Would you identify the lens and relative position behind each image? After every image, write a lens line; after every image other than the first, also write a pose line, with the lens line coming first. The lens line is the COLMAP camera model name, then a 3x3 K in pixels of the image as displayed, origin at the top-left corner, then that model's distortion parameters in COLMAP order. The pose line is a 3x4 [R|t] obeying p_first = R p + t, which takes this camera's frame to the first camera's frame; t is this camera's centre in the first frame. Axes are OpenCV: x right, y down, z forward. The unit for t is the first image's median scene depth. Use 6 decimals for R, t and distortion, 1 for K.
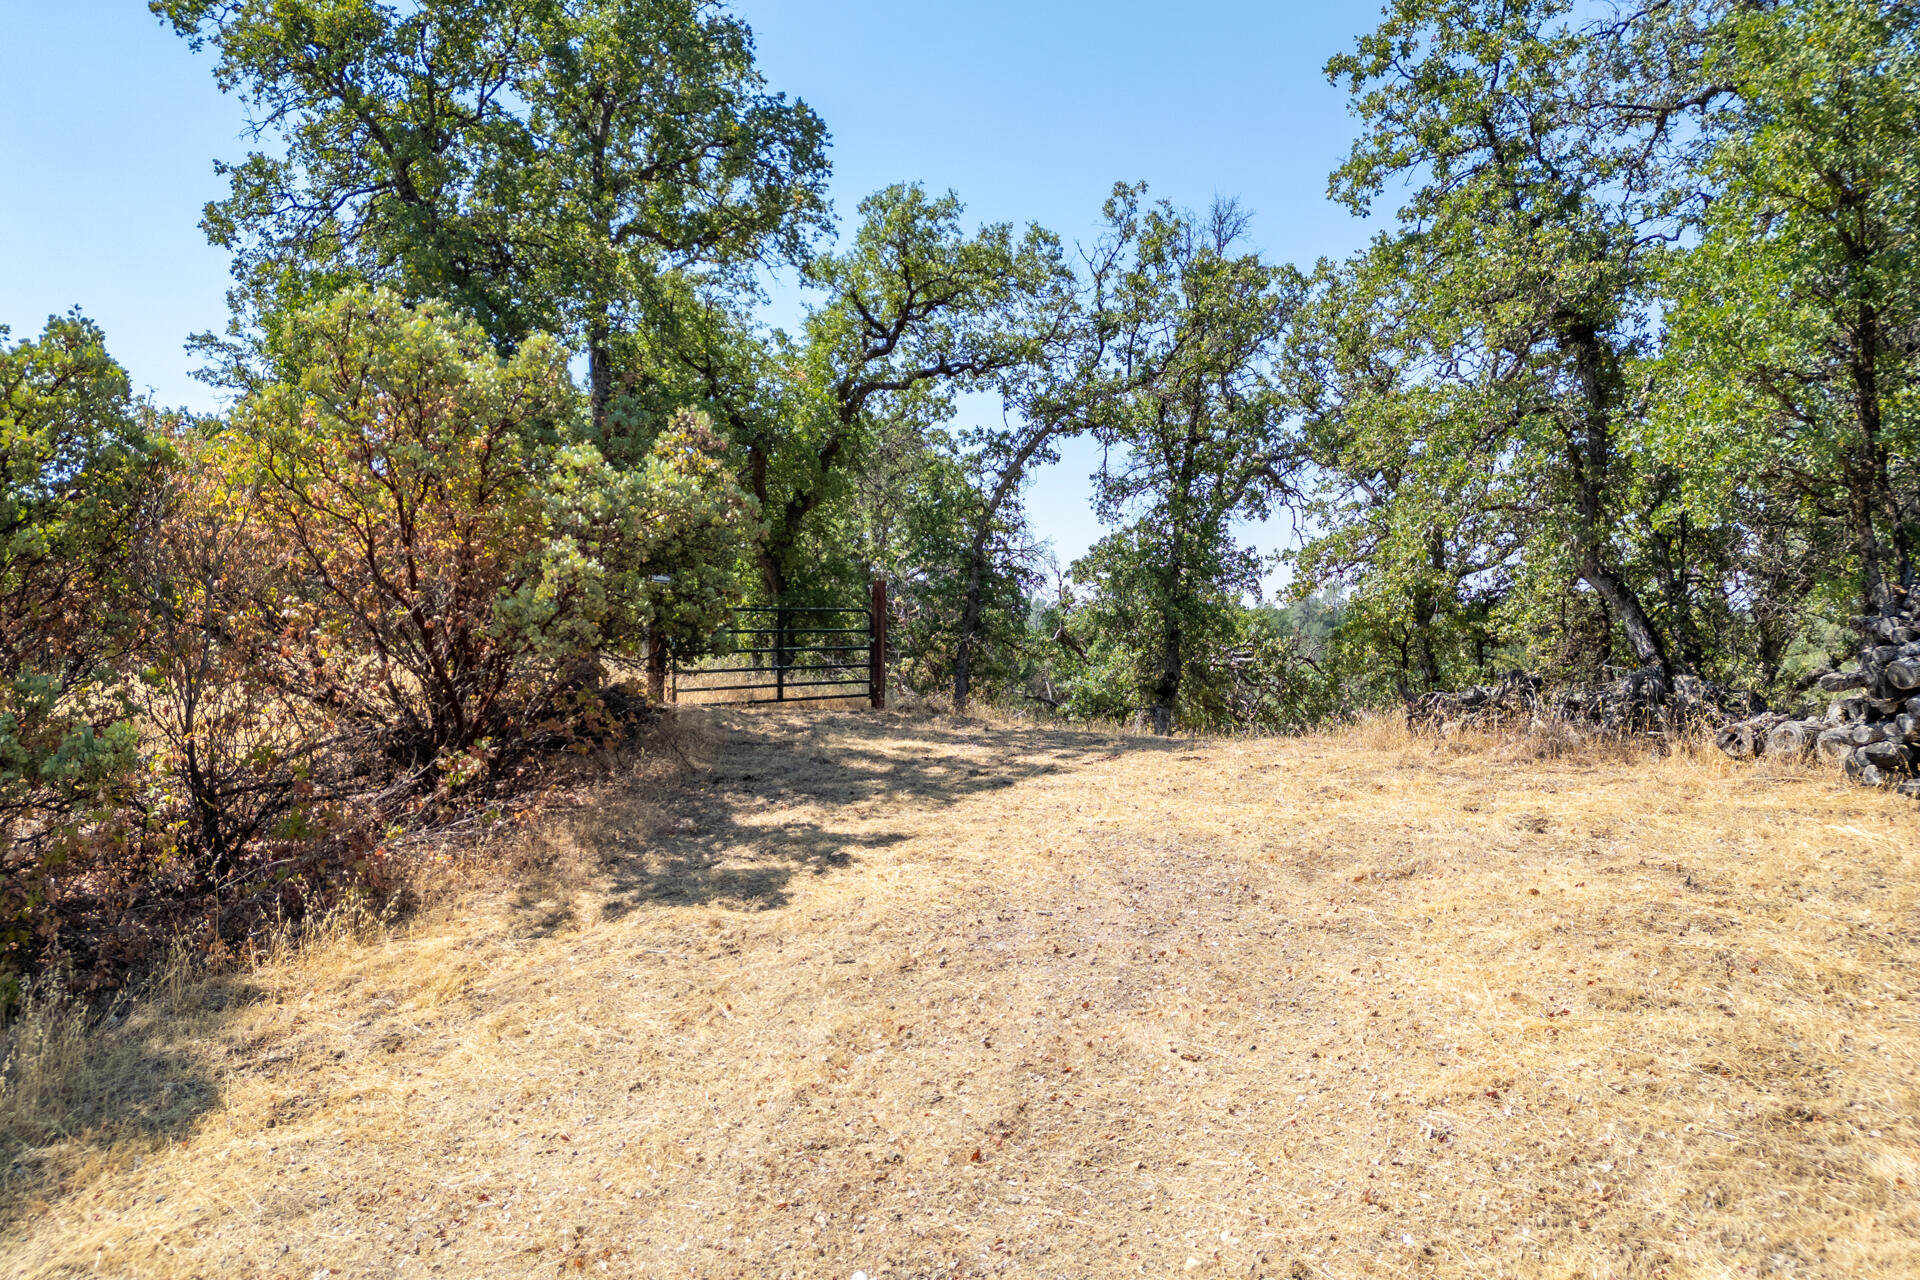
lens RADIAL K [[1342.0, 0, 970.4], [0, 1342.0, 641.8], [0, 0, 1]] dist [0.054038, -0.026838]
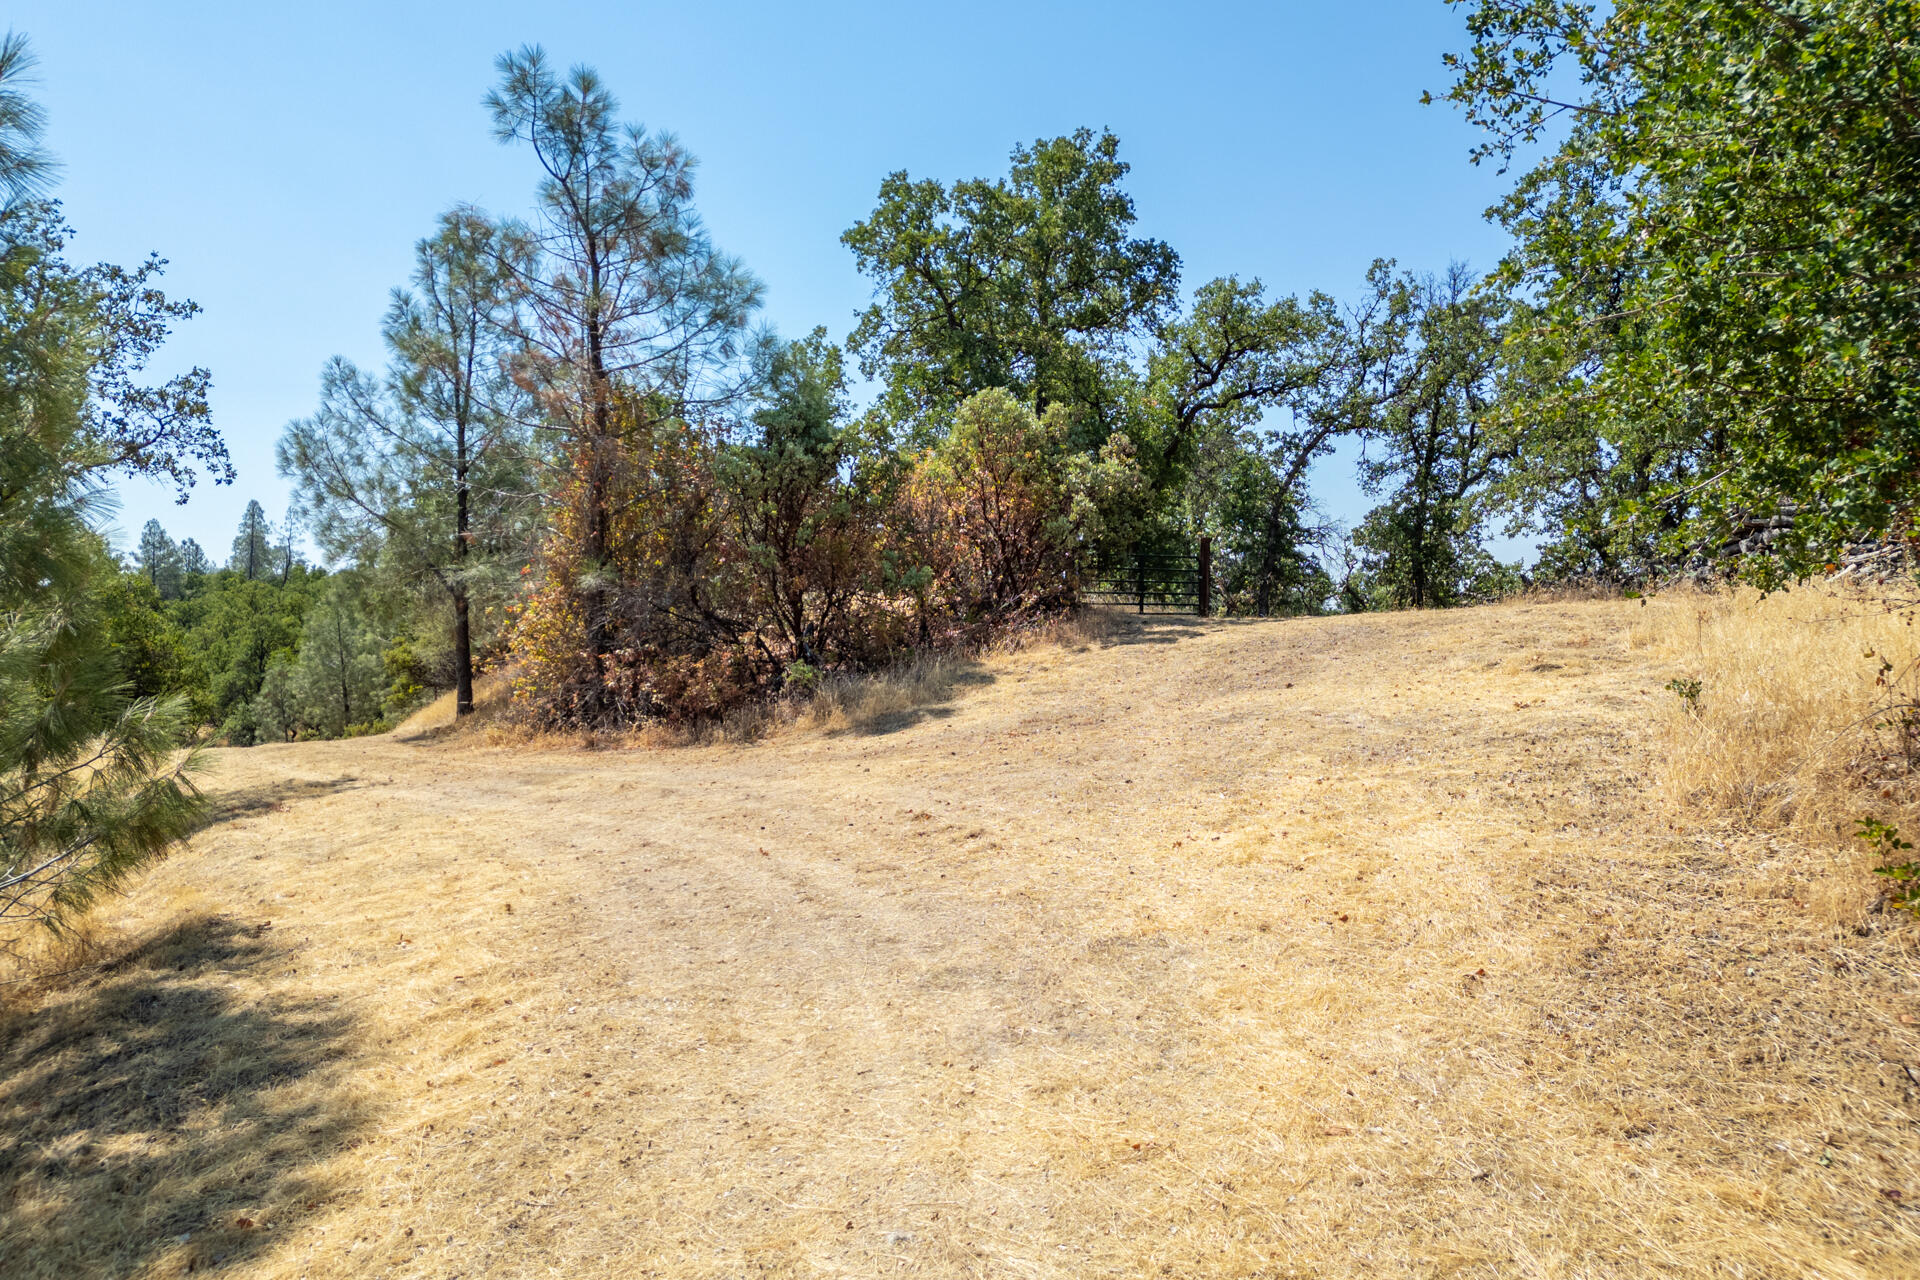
lens RADIAL K [[1342.0, 0, 944.8], [0, 1342.0, 652.8], [0, 0, 1]] dist [0.054038, -0.026838]
pose [[0.969986, 0.002335, -0.243149, 0.014285], [-0.000702, 0.999977, 0.006802, 0.071332], [0.243159, -0.006427, 0.969965, -0.512517]]
